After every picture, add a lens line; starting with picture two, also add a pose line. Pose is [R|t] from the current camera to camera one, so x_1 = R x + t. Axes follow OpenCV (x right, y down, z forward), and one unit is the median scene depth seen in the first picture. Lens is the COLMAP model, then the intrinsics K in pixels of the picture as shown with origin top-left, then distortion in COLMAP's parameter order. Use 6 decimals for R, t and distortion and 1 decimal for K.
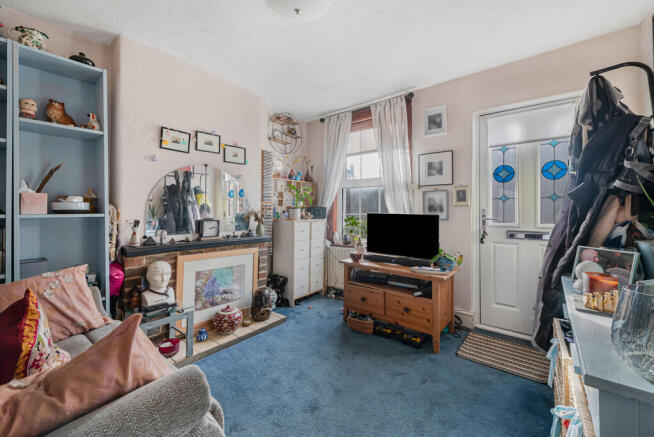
lens RADIAL K [[265.6, 0, 334.9], [0, 265.6, 219.3], [0, 0, 1]] dist [-0.000184, -0.000212]
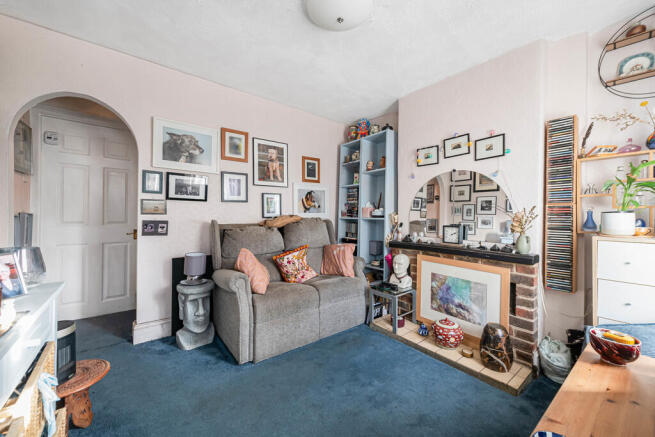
lens RADIAL K [[257.7, 0, 327.3], [0, 257.7, 221.5], [0, 0, 1]] dist [0.011998, -0.000098]
pose [[-0.250632, 0.021845, -0.967836, 0.576734], [-0.037436, 0.998779, 0.032238, -0.027852], [0.967358, 0.044312, -0.249508, 0.809680]]
